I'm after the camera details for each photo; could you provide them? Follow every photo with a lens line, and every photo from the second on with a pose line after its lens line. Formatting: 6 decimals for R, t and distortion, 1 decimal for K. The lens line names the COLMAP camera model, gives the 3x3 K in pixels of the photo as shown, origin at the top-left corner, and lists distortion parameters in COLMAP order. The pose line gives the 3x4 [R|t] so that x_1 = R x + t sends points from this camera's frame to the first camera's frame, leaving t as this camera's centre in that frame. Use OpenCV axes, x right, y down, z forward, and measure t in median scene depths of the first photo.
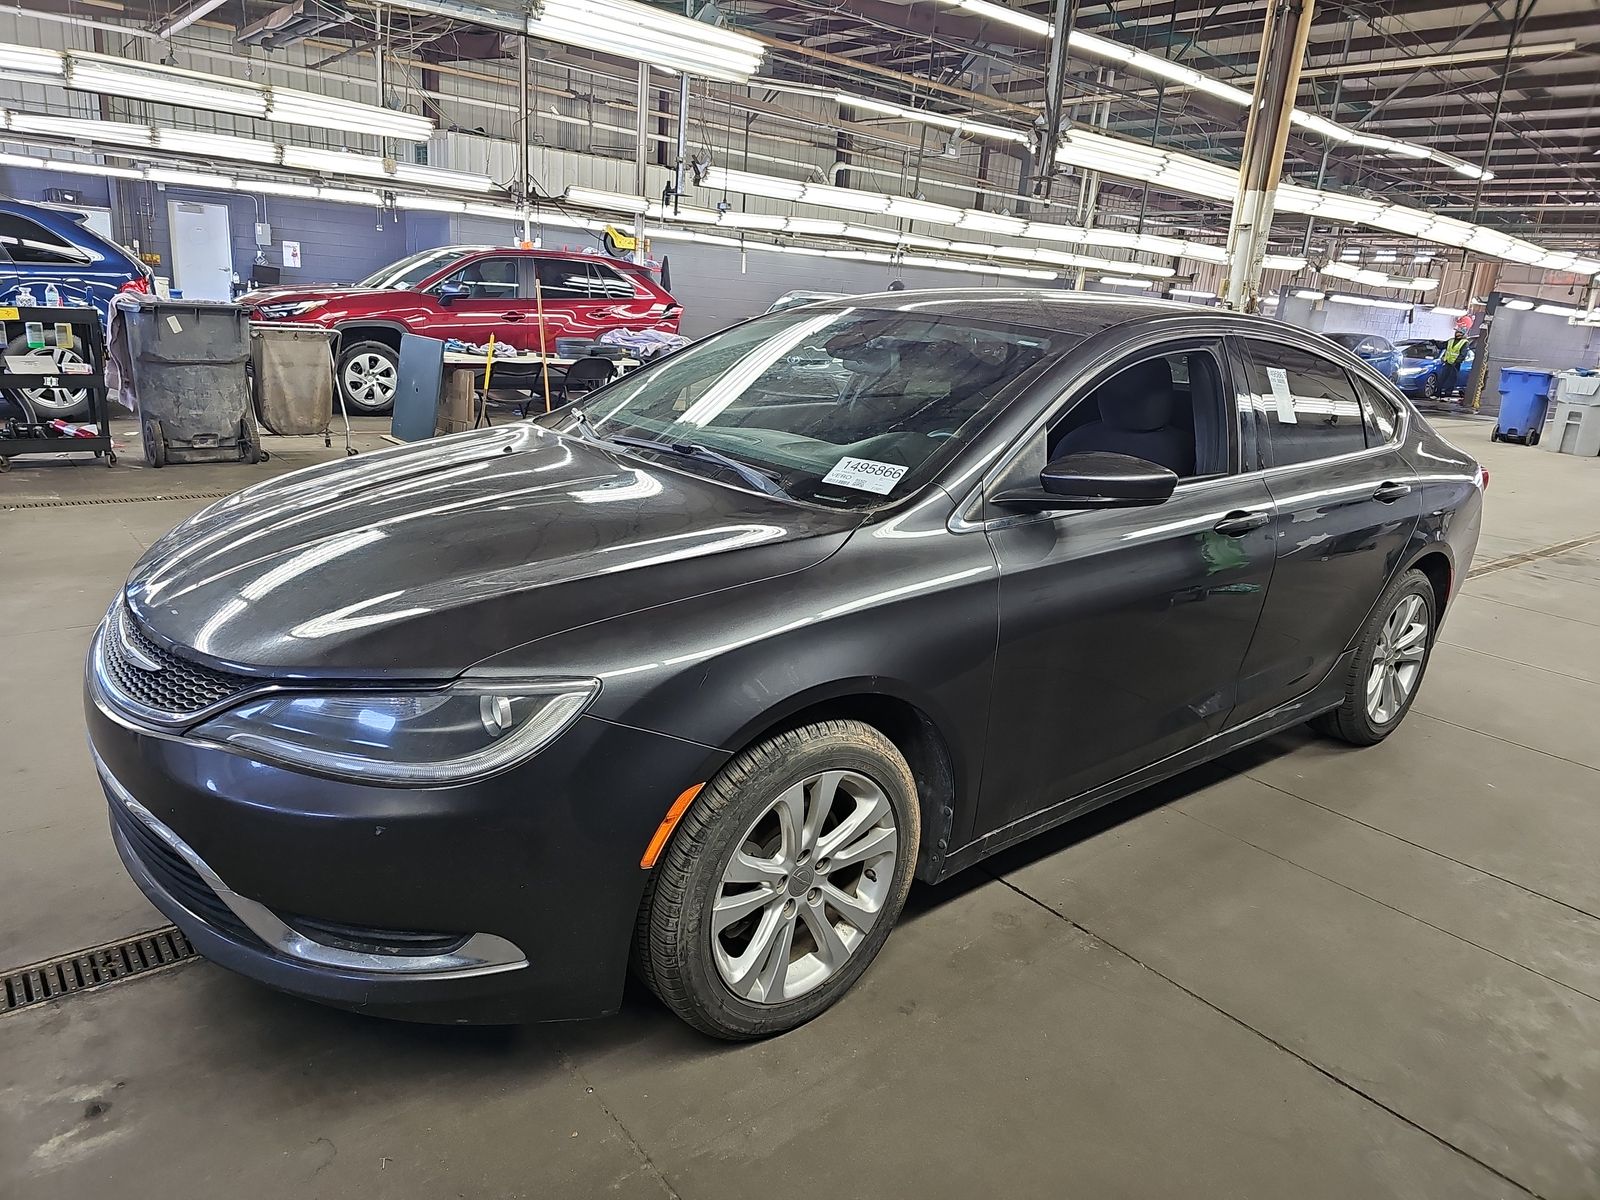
lens RADIAL K [[1060.4, 0, 804.3], [0, 1060.4, 567.0], [0, 0, 1]] dist [0.019299, -0.025182]
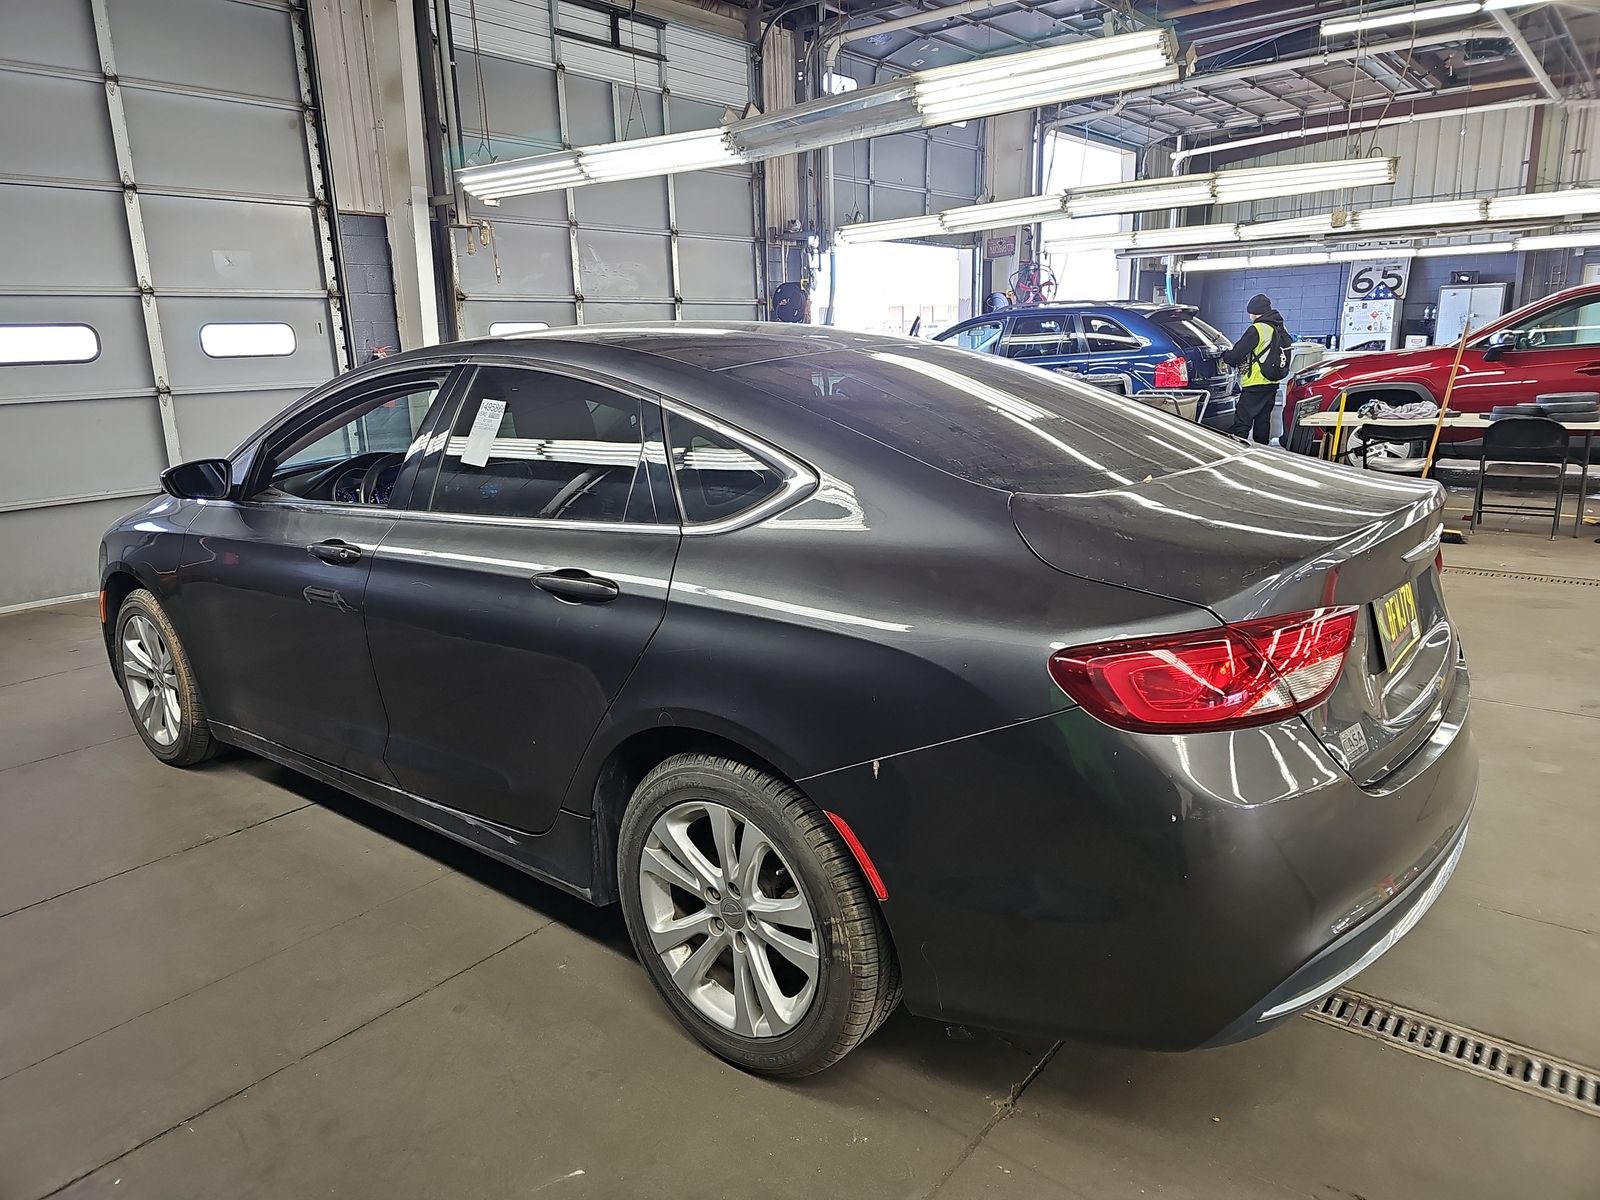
lens RADIAL K [[1060.4, 0, 795.6], [0, 1060.4, 587.7], [0, 0, 1]] dist [0.019299, -0.025182]
pose [[0.191875, 0.137896, -0.971684, 0.953960], [-0.190978, 0.976399, 0.100853, -0.126529], [0.962659, 0.166219, 0.213681, 0.787663]]
